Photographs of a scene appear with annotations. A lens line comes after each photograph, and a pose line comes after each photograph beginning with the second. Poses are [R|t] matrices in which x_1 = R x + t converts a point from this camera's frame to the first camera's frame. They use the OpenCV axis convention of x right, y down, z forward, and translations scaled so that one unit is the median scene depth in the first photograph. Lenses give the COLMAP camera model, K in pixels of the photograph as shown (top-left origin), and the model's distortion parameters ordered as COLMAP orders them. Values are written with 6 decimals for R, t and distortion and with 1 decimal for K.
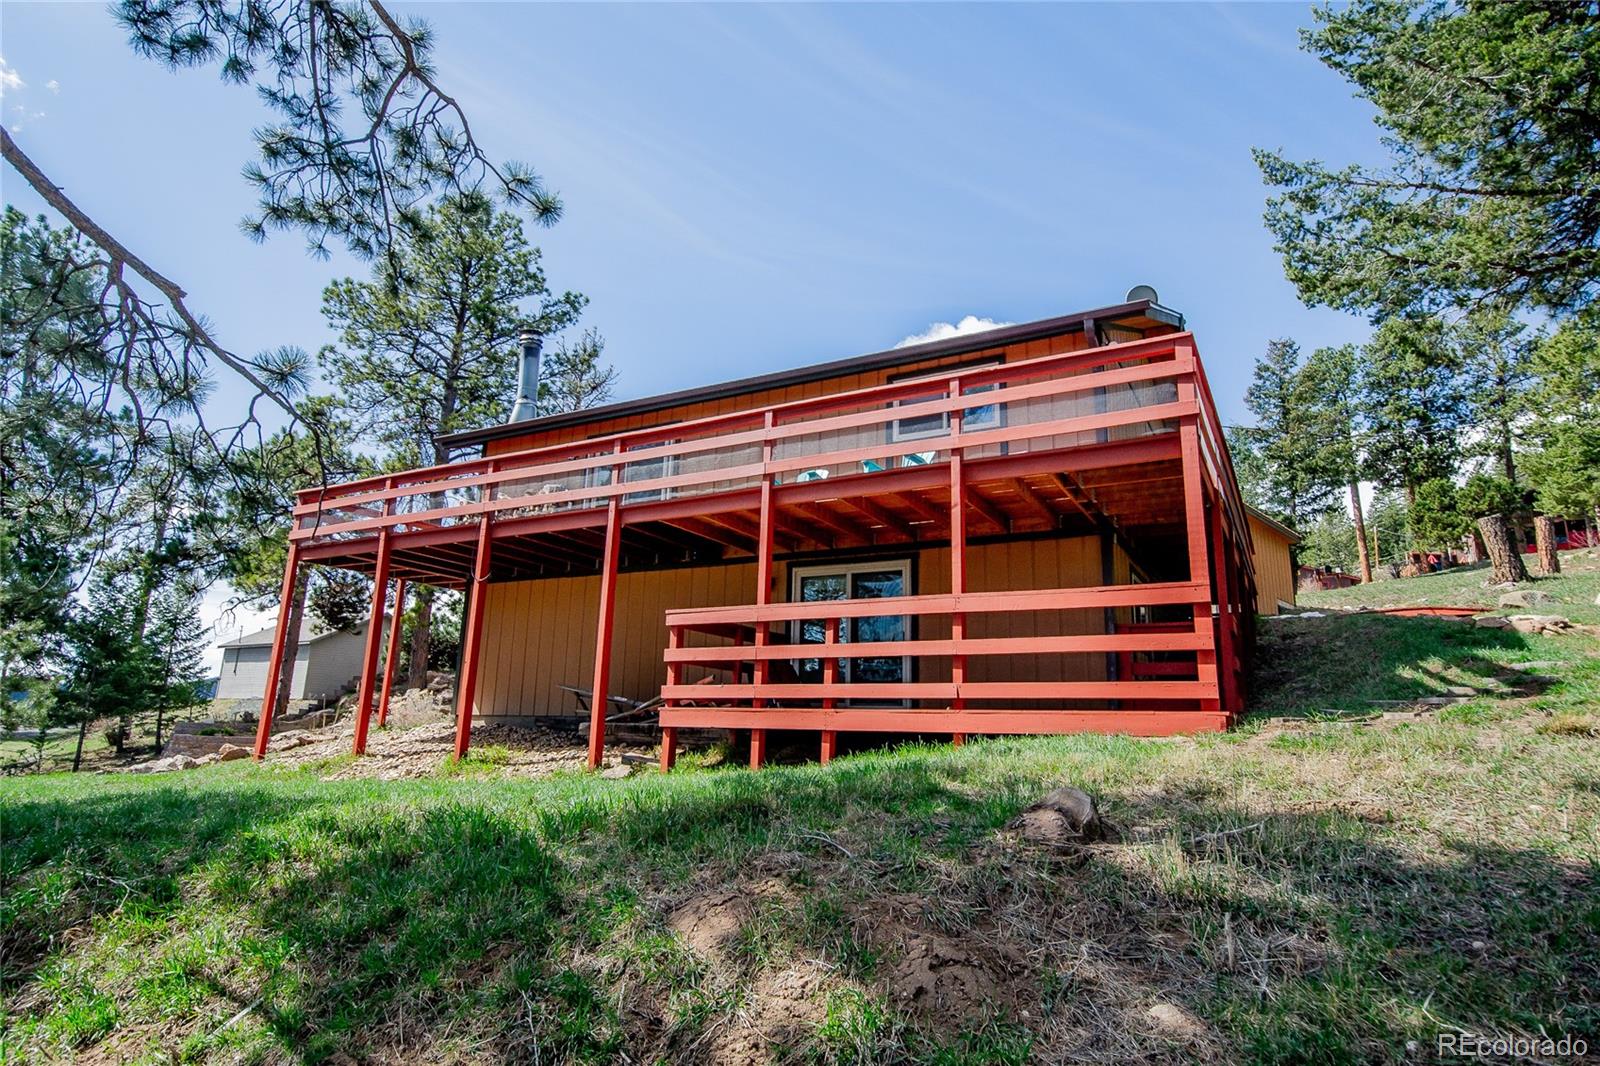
lens RADIAL K [[890.7, 0, 800.0], [0, 890.7, 533.0], [0, 0, 1]] dist [-0.000840, -0.001069]
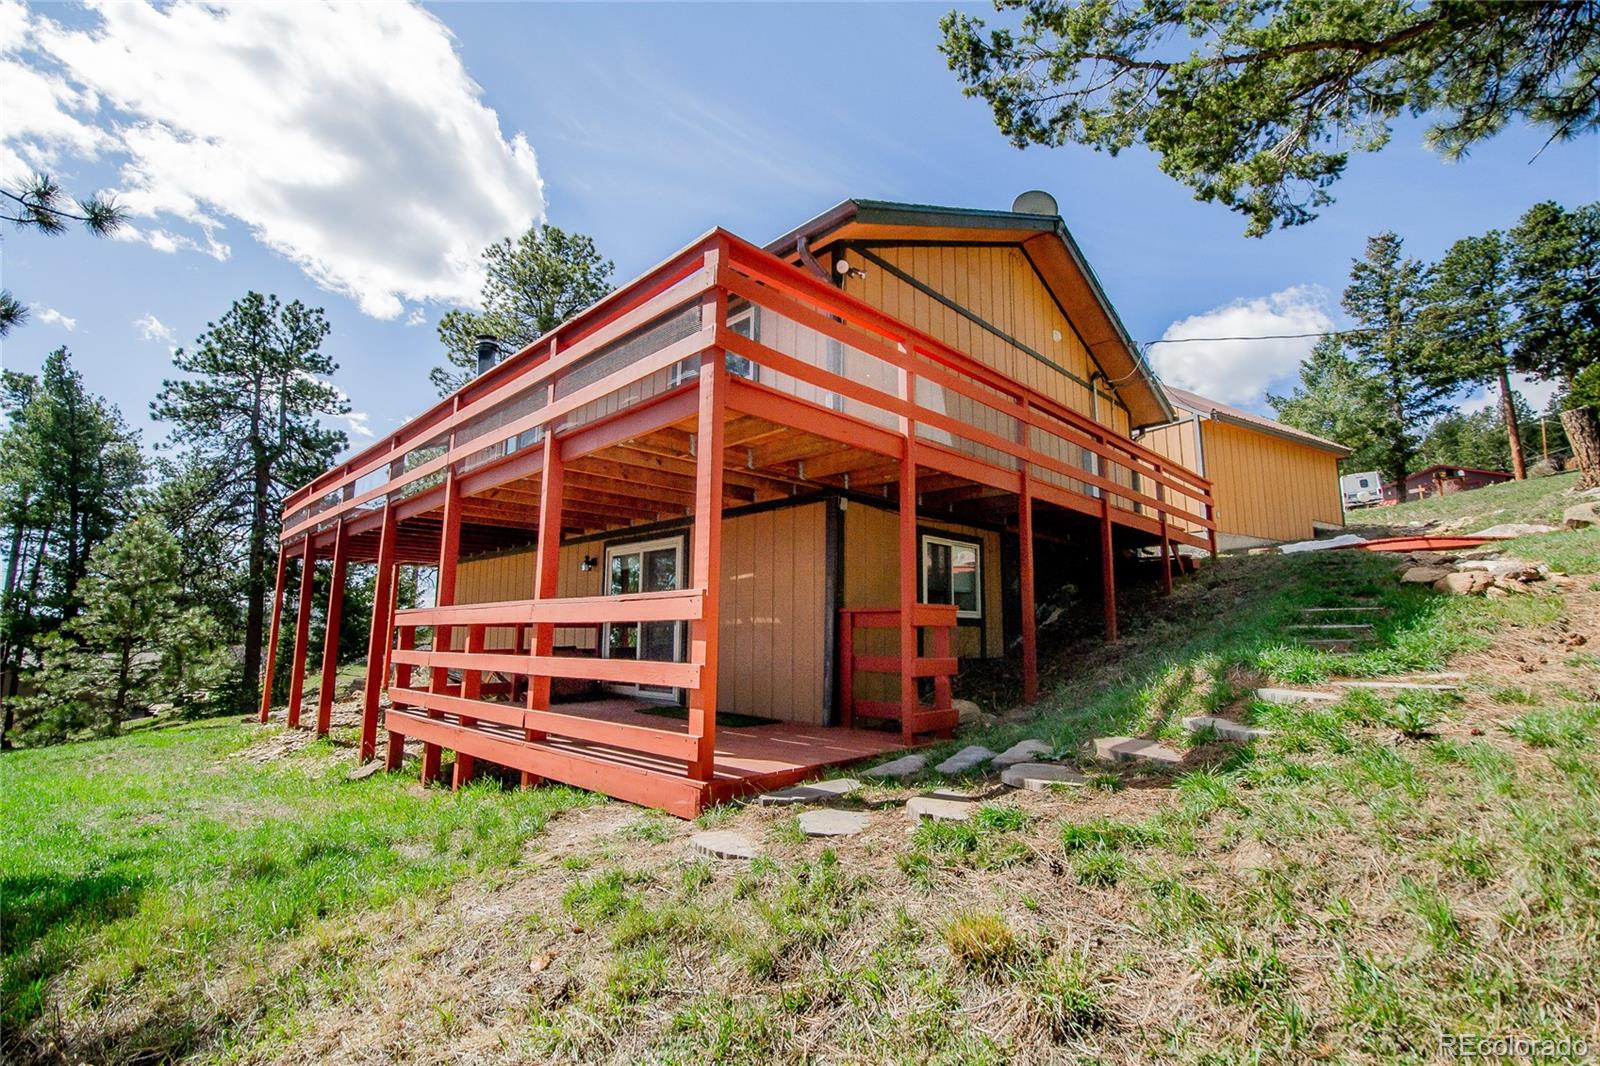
lens RADIAL K [[717.6, 0, 800.0], [0, 717.6, 533.0], [0, 0, 1]] dist [-0.001060, -0.012735]
pose [[0.963136, -0.062168, -0.261732, 0.124873], [0.082470, 0.994318, 0.067303, -0.003766], [0.256060, -0.086407, 0.962791, 0.089950]]
